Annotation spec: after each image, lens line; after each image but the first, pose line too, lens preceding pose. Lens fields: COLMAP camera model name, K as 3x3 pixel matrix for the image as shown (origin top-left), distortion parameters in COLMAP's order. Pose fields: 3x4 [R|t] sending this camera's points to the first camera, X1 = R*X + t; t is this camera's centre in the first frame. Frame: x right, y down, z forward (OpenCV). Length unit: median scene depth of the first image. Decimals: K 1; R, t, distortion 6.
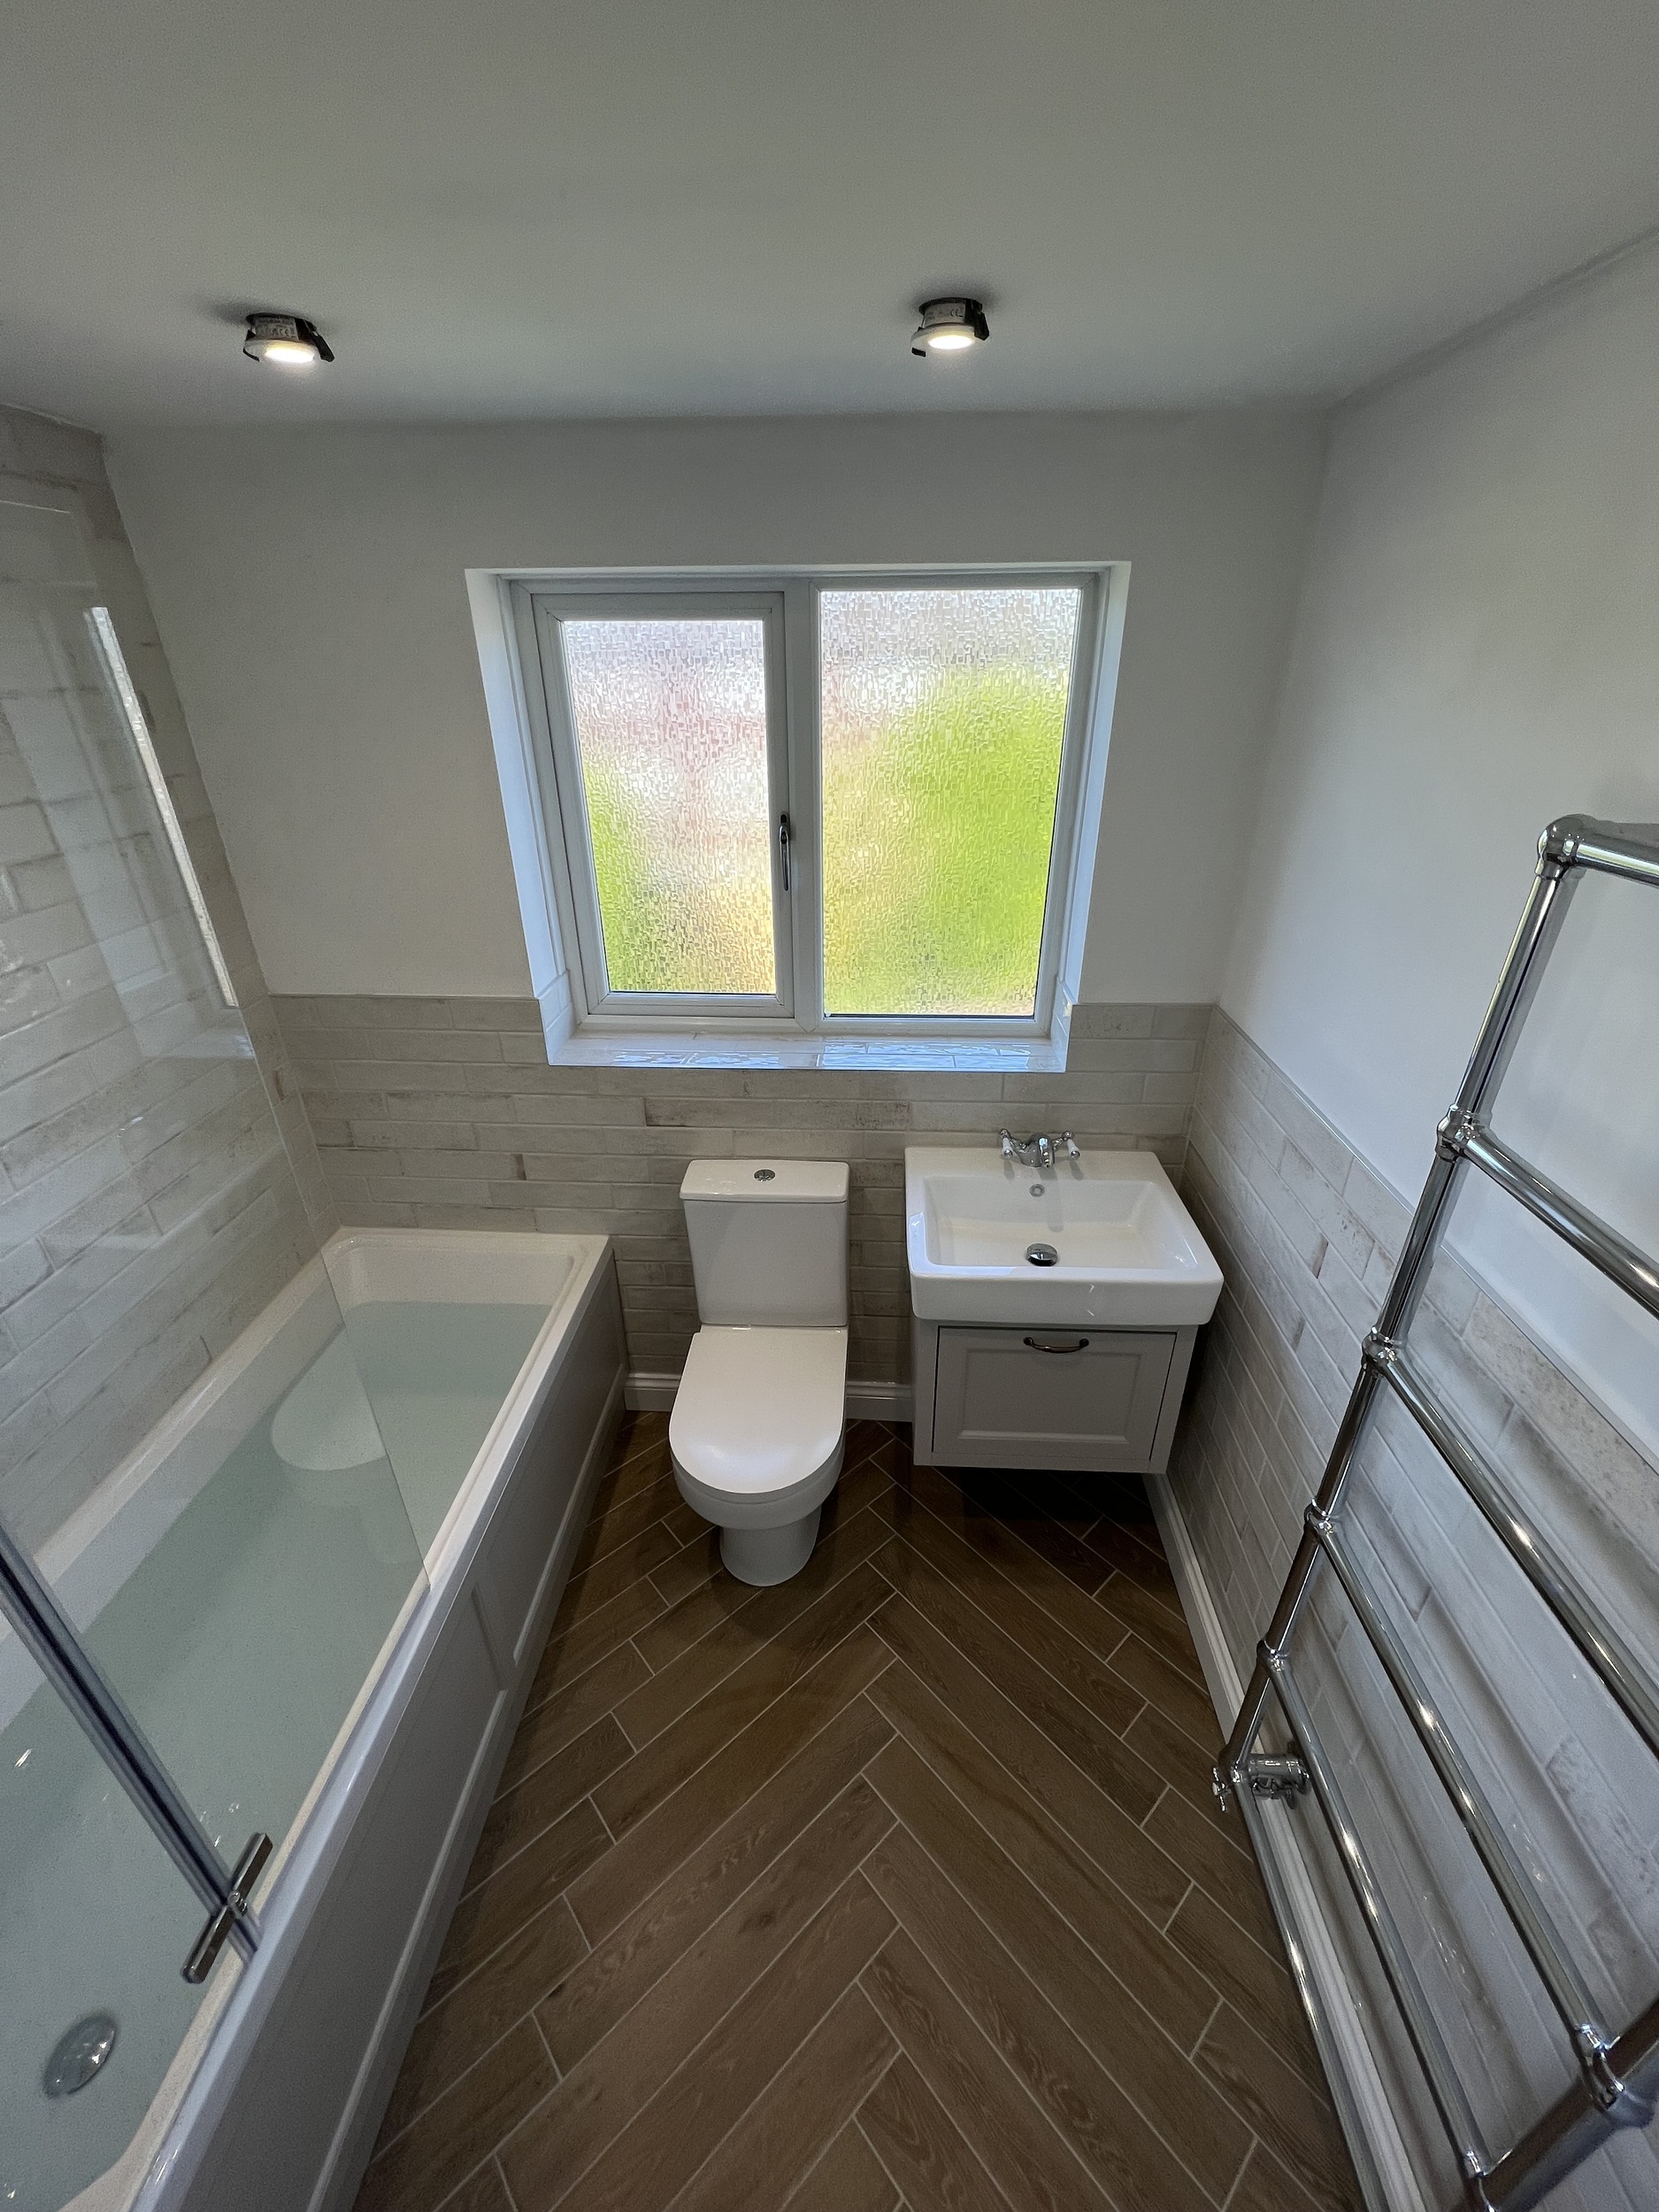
lens RADIAL K [[884.4, 0, 832.3], [0, 884.4, 1096.0], [0, 0, 1]] dist [-0.002239, 0.000624]
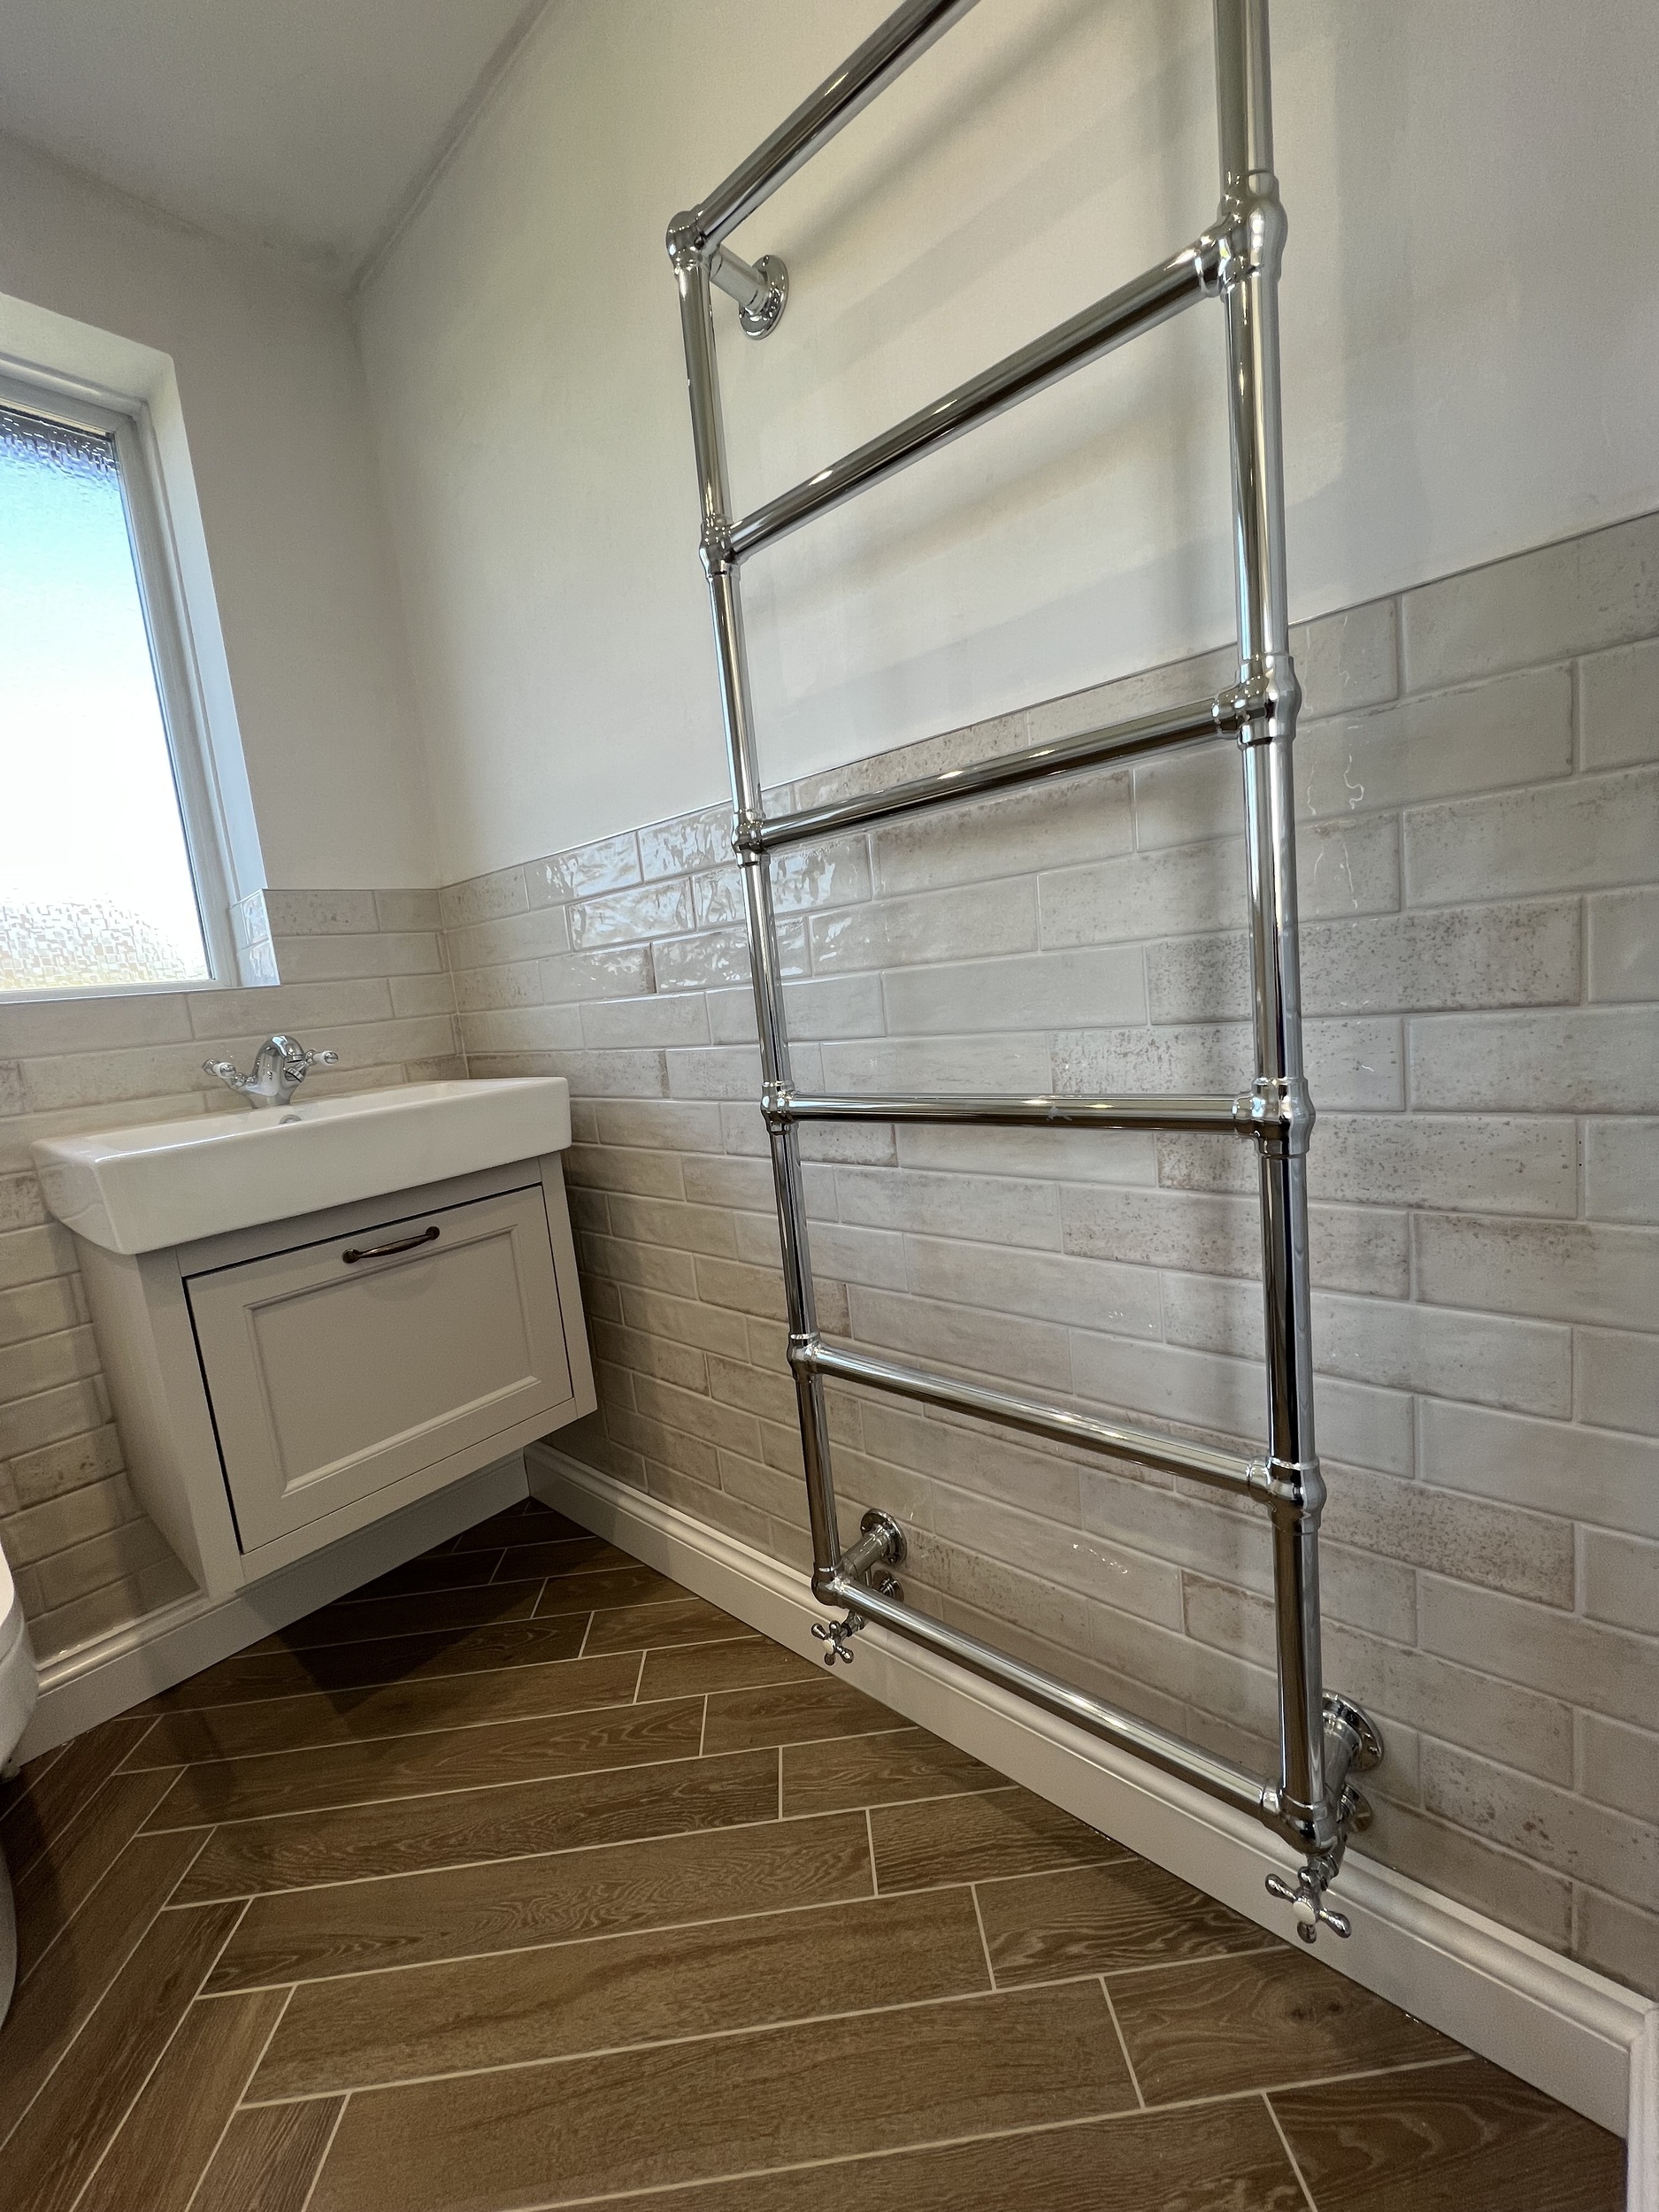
lens RADIAL K [[884.4, 0, 832.3], [0, 884.4, 1096.0], [0, 0, 1]] dist [-0.002239, 0.000624]
pose [[0.619341, -0.156484, 0.769370, -0.044235], [0.434684, 0.884384, -0.170043, 0.435565], [-0.653809, 0.439747, 0.615756, 0.301379]]
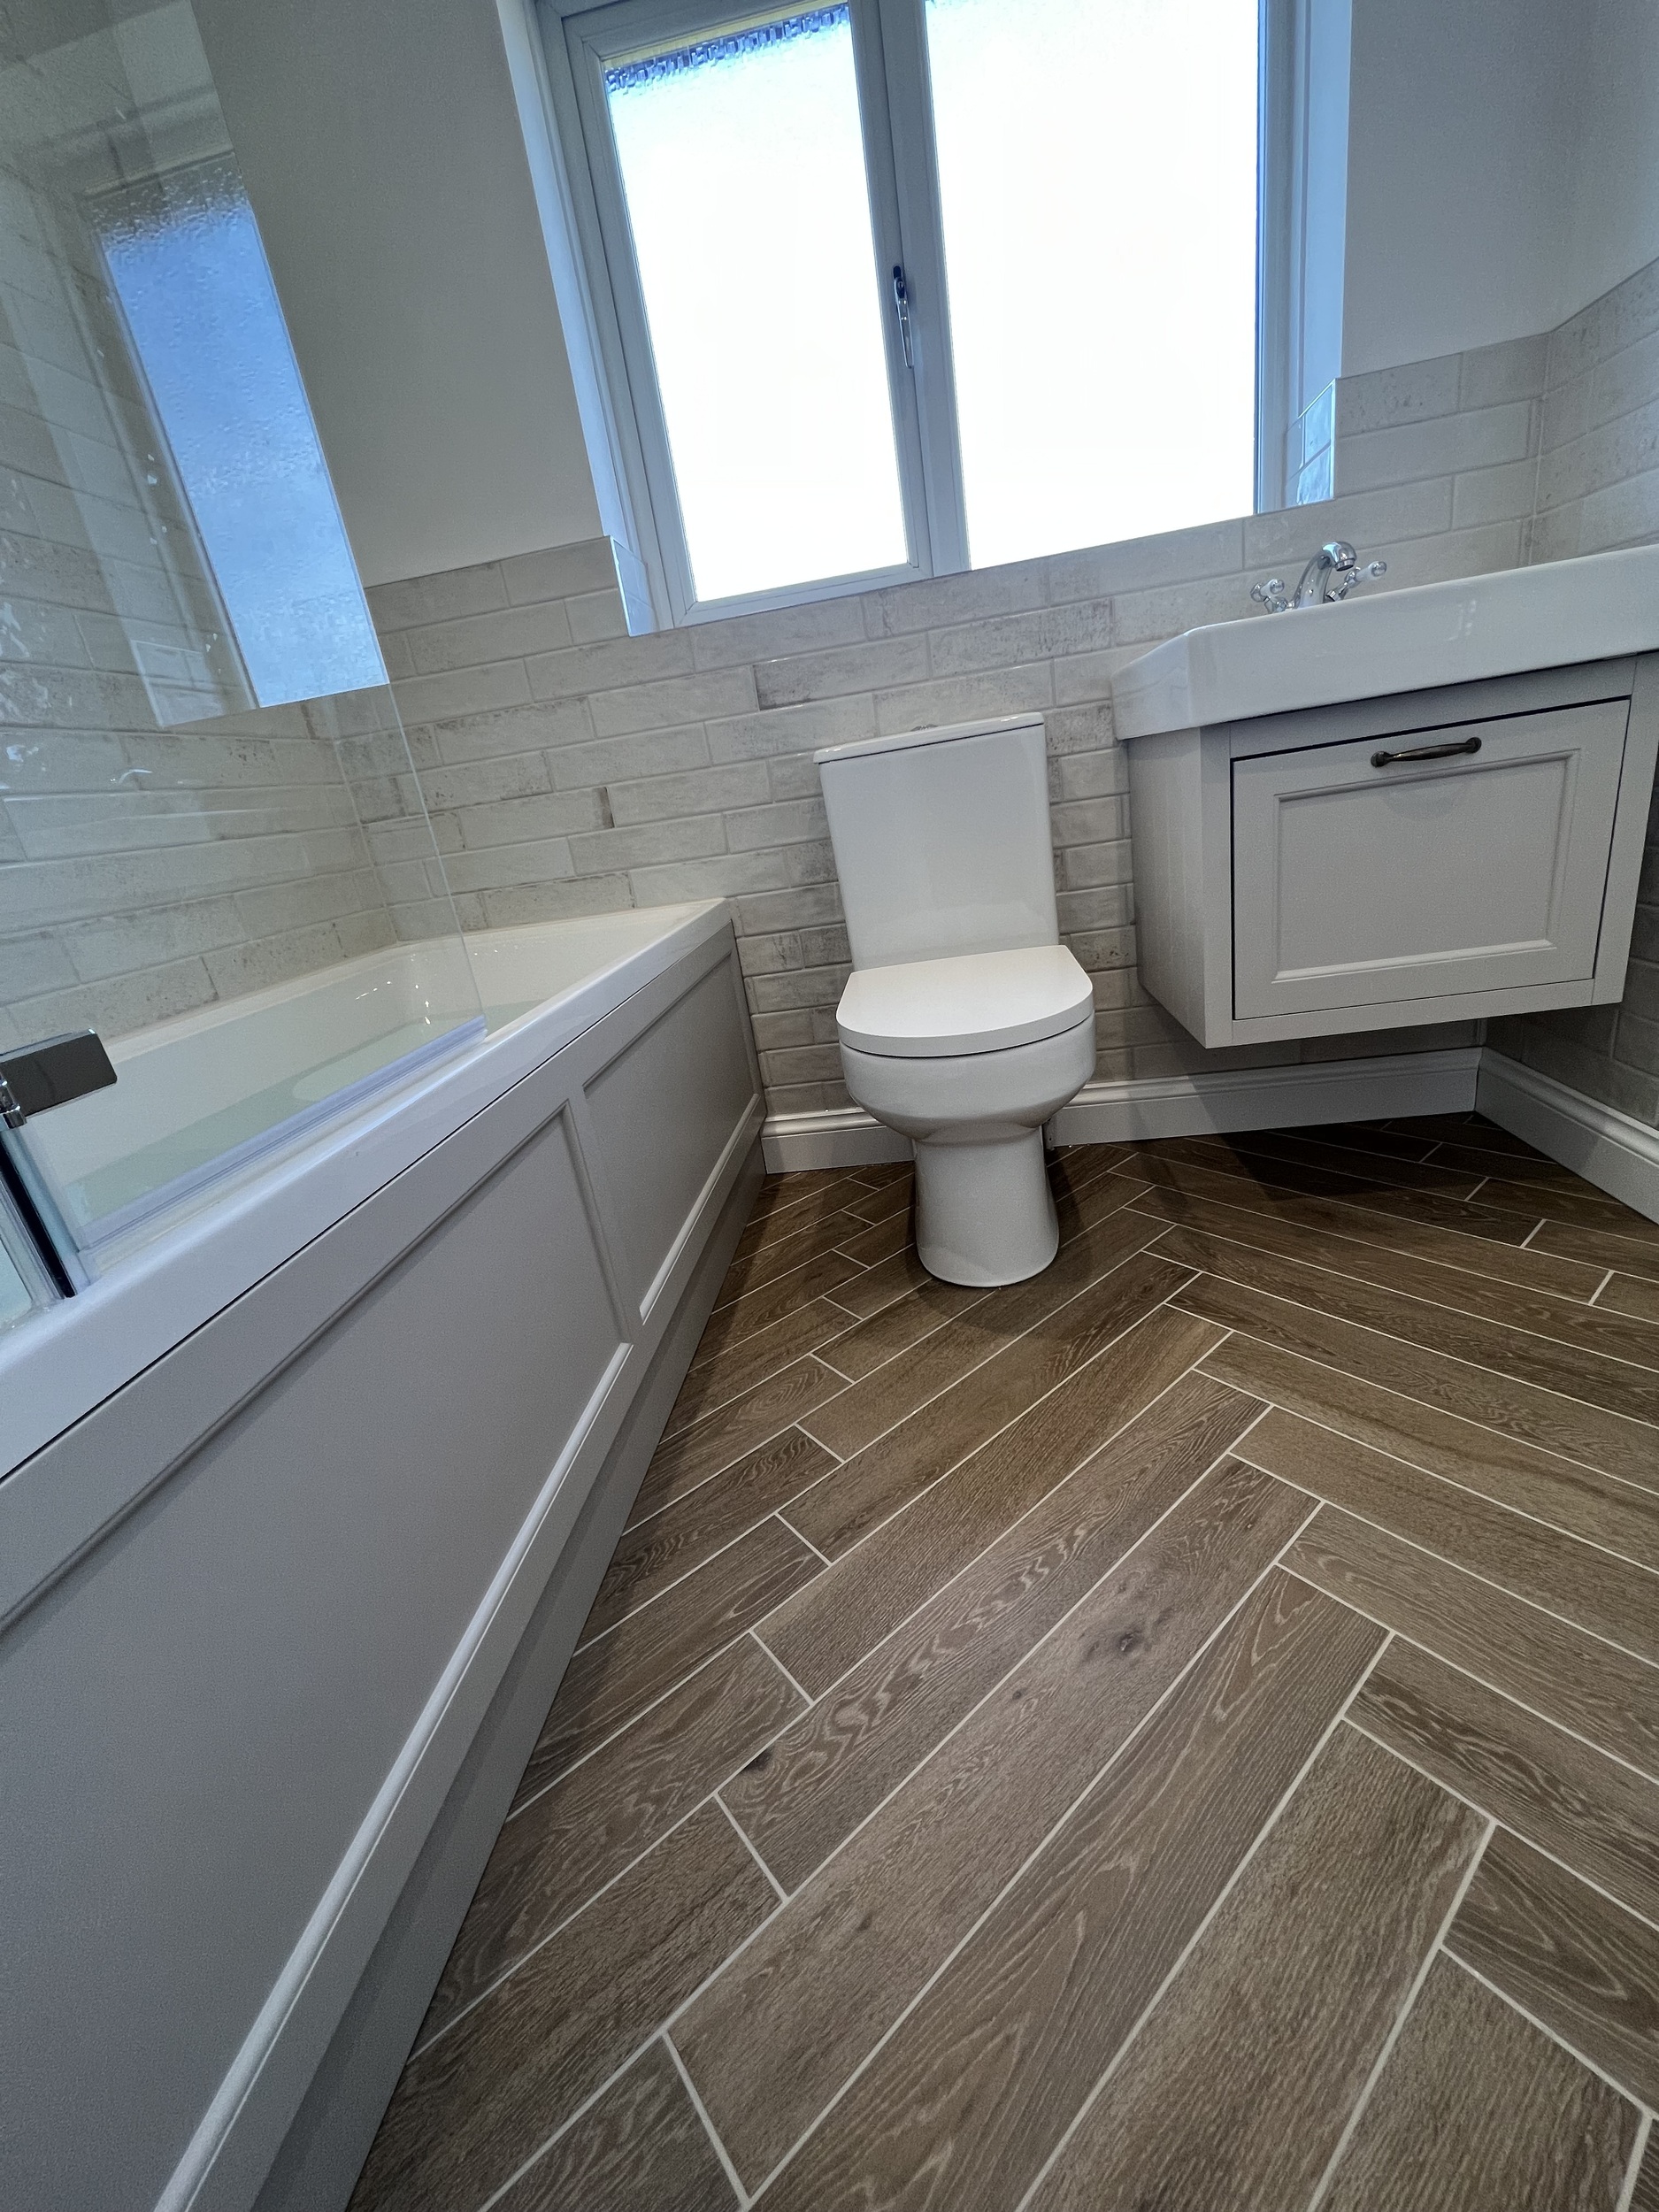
lens RADIAL K [[884.4, 0, 832.3], [0, 884.4, 1096.0], [0, 0, 1]] dist [-0.002239, 0.000624]
pose [[0.988506, -0.116842, -0.095934, -0.136052], [0.104229, 0.986366, -0.127353, 0.552157], [0.109506, 0.115890, 0.987207, 0.347853]]
